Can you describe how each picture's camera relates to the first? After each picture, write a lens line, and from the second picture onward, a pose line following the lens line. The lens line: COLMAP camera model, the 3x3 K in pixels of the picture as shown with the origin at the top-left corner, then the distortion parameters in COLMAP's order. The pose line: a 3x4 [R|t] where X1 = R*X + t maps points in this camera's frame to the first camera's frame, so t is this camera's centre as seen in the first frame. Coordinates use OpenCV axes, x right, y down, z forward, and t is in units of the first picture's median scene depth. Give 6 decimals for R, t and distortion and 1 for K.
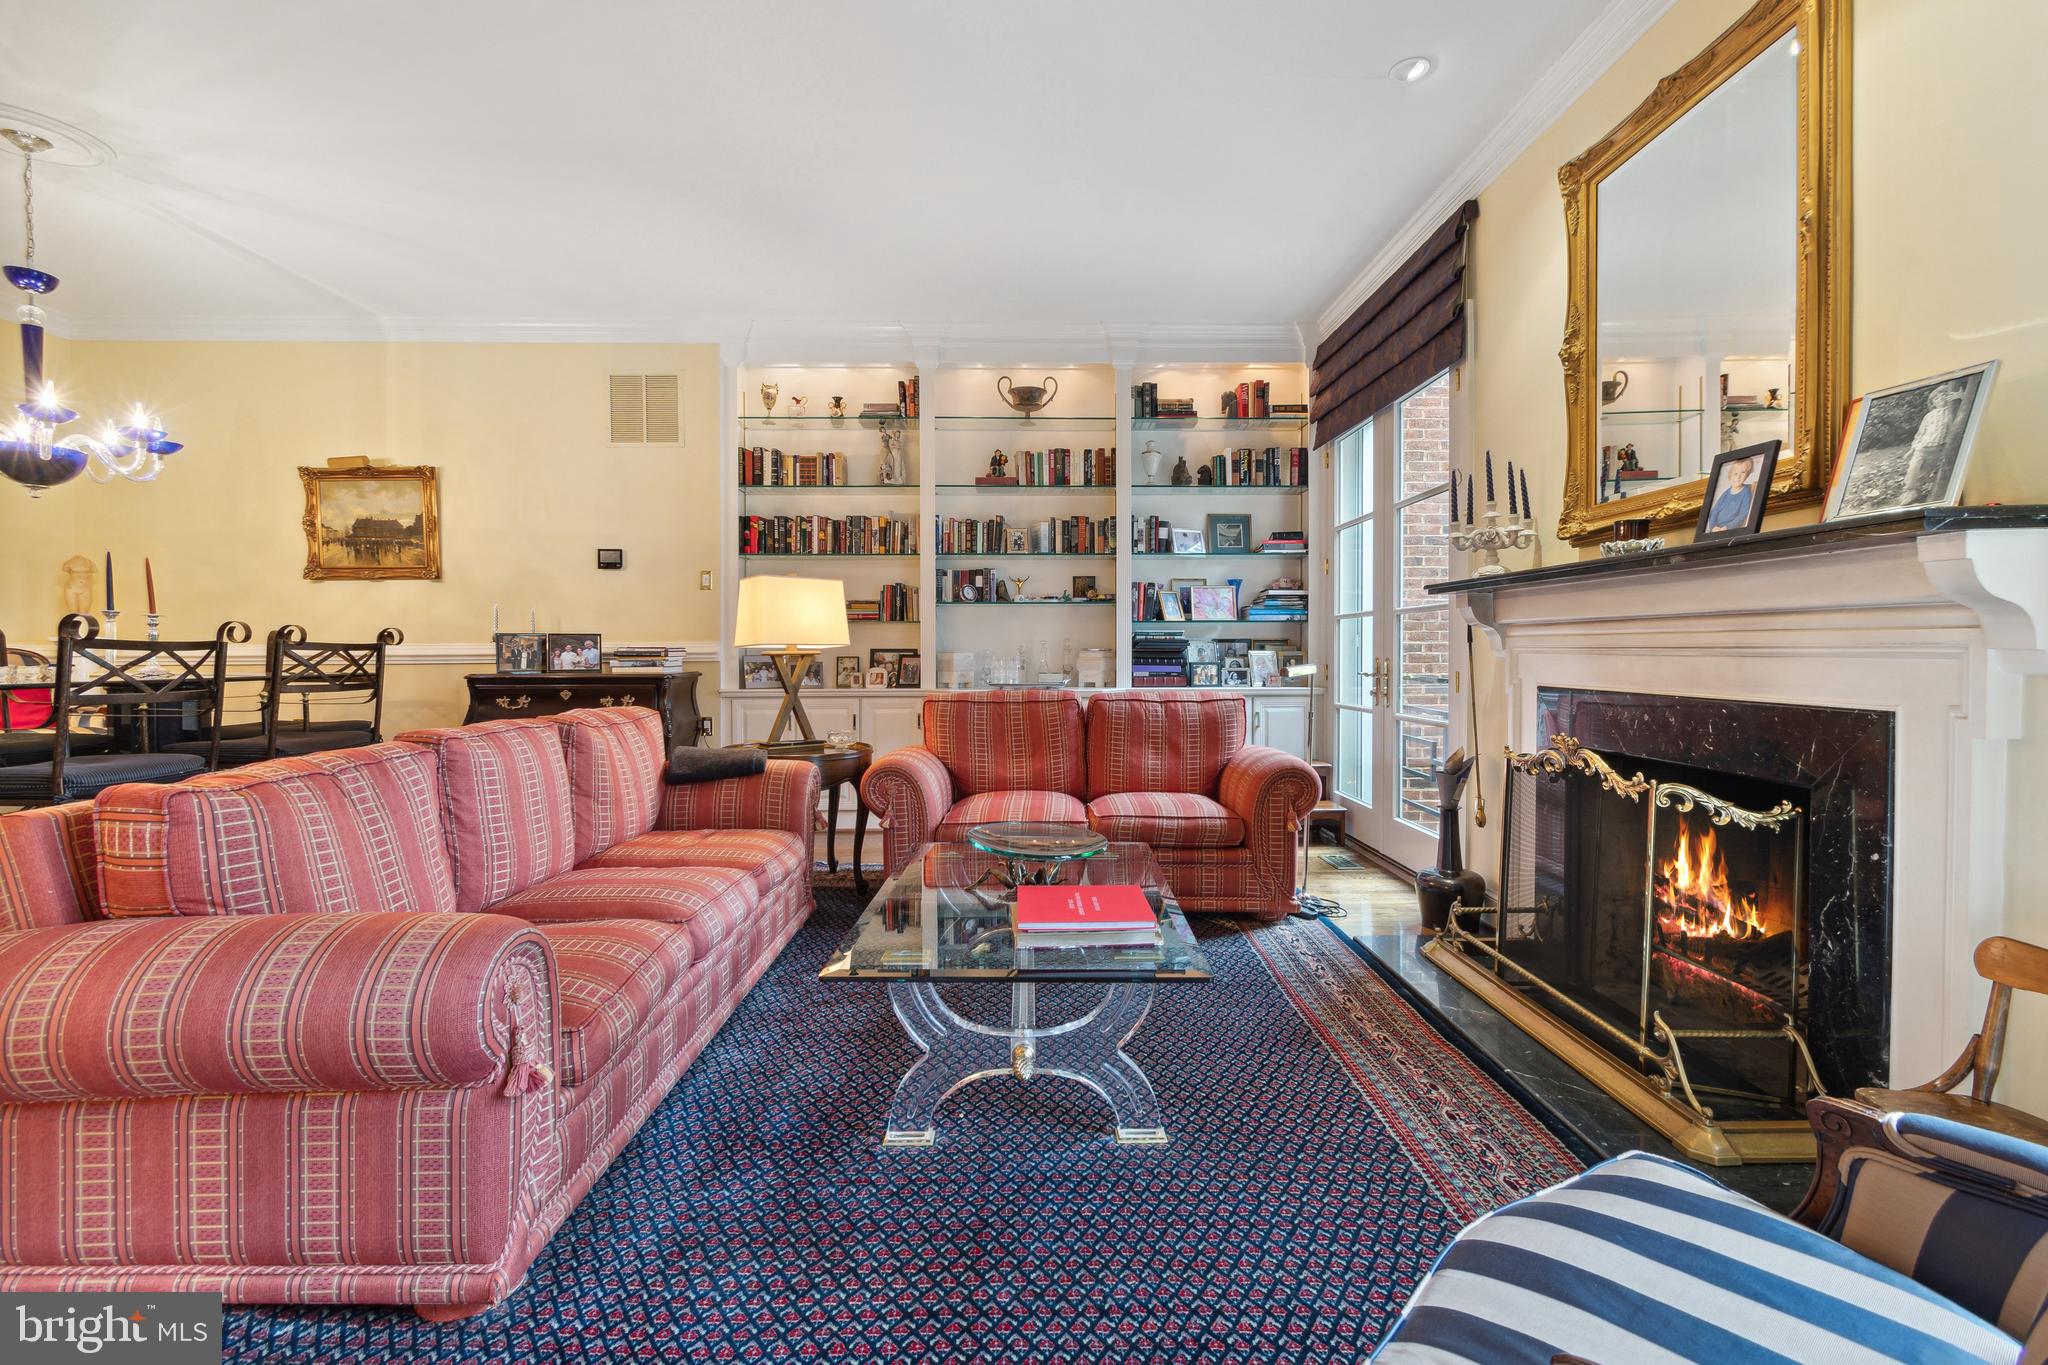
lens RADIAL K [[929.9, 0, 1024.7], [0, 929.9, 667.0], [0, 0, 1]] dist [0.010221, -0.000818]
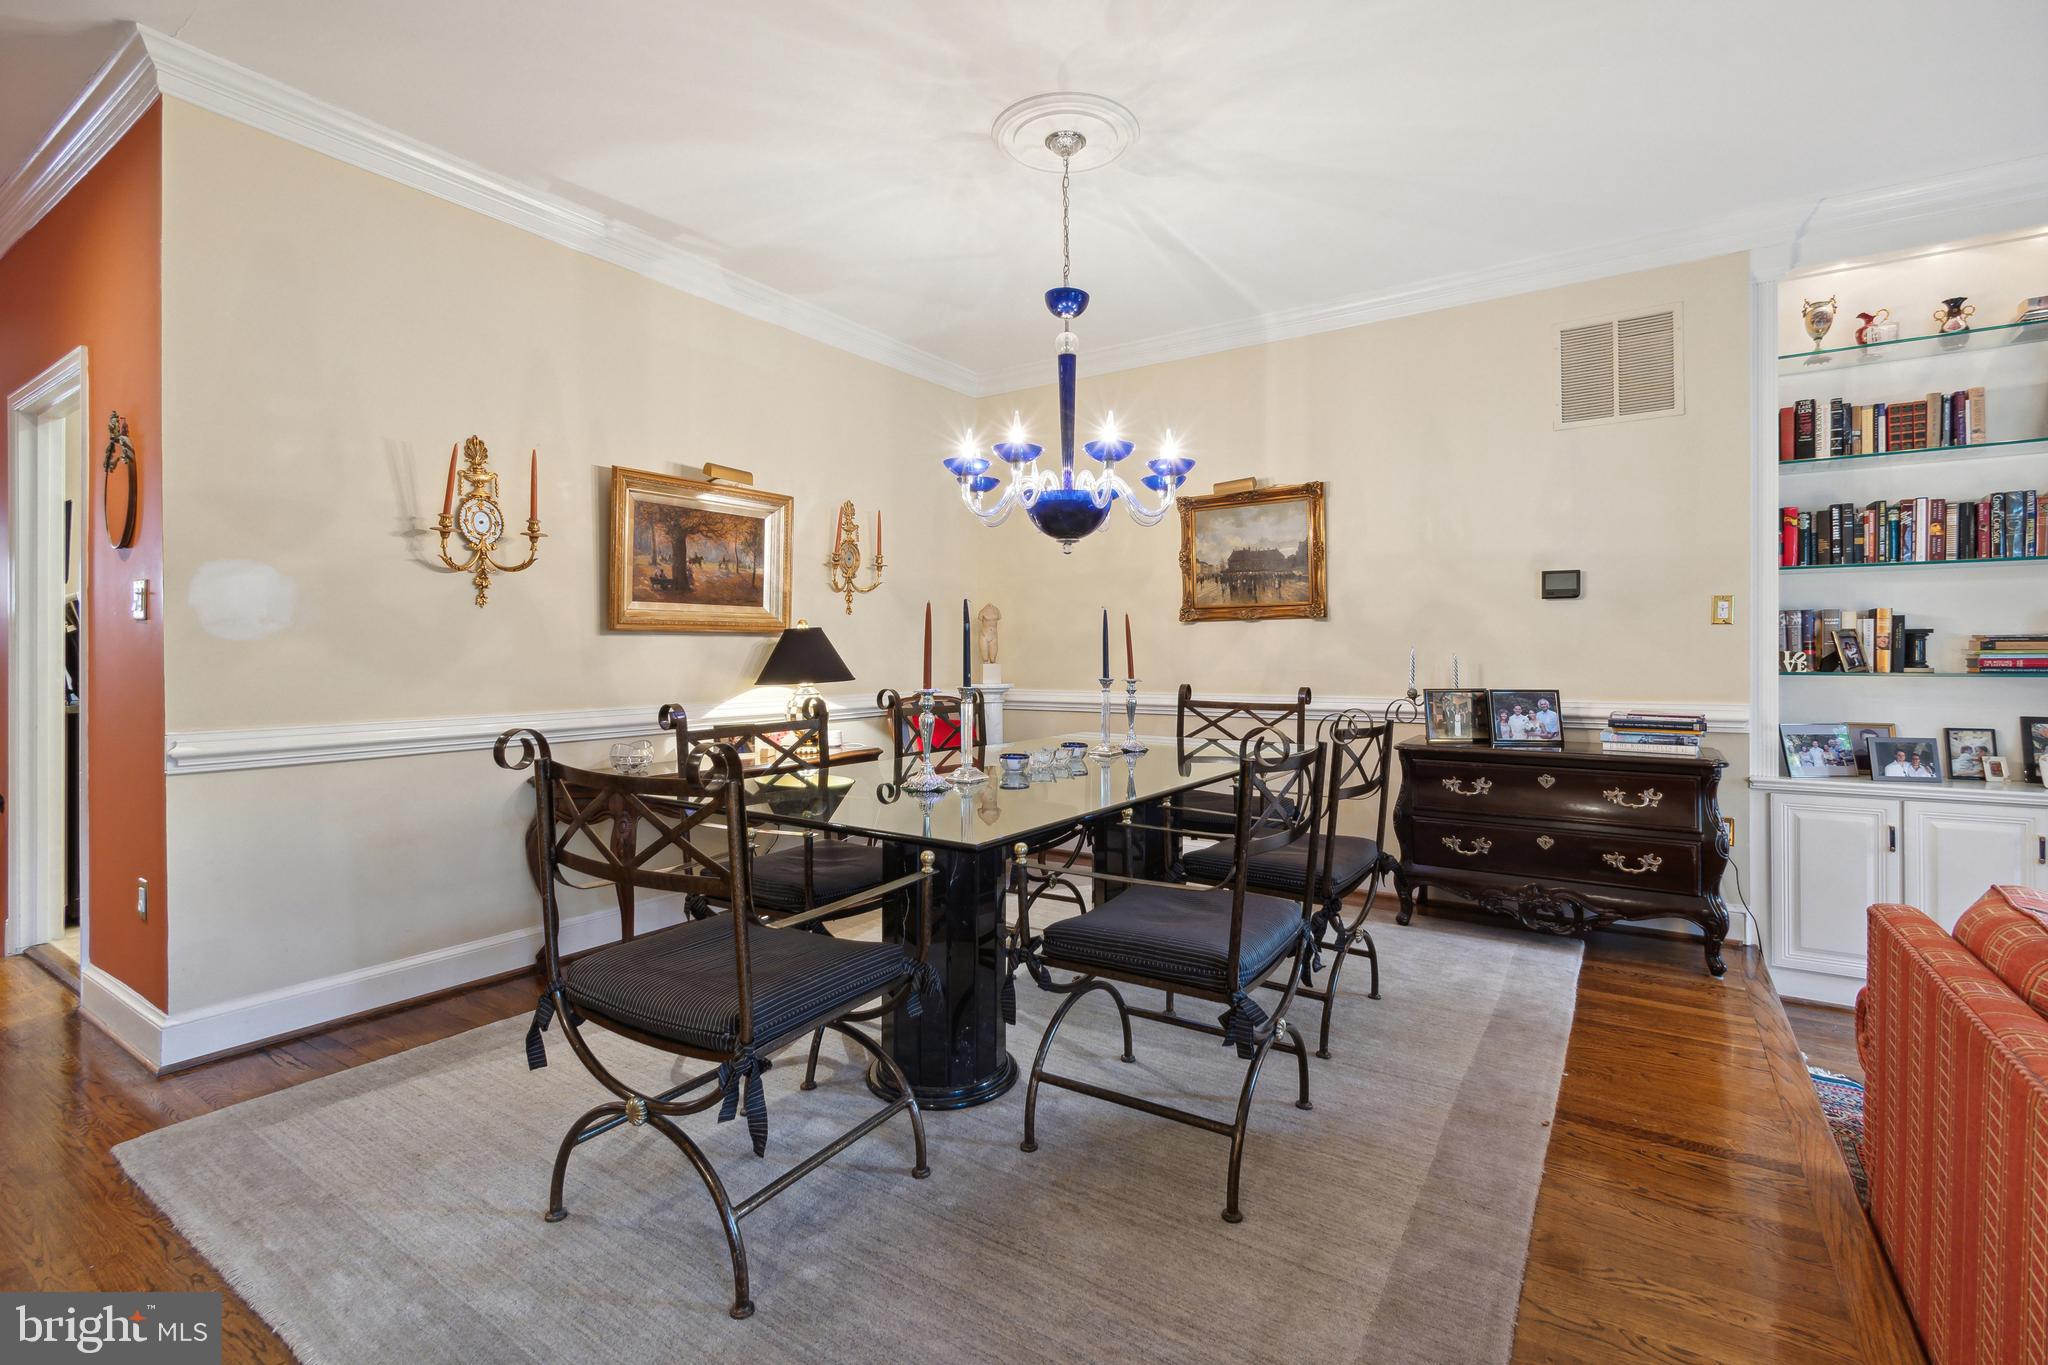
lens RADIAL K [[929.9, 0, 1040.3], [0, 929.9, 653.9], [0, 0, 1]] dist [0.010221, -0.000818]
pose [[0.829922, 0.000840, -0.557879, -0.378715], [-0.009712, 0.999869, -0.012943, -0.049166], [0.557795, 0.016160, 0.829821, 0.178984]]
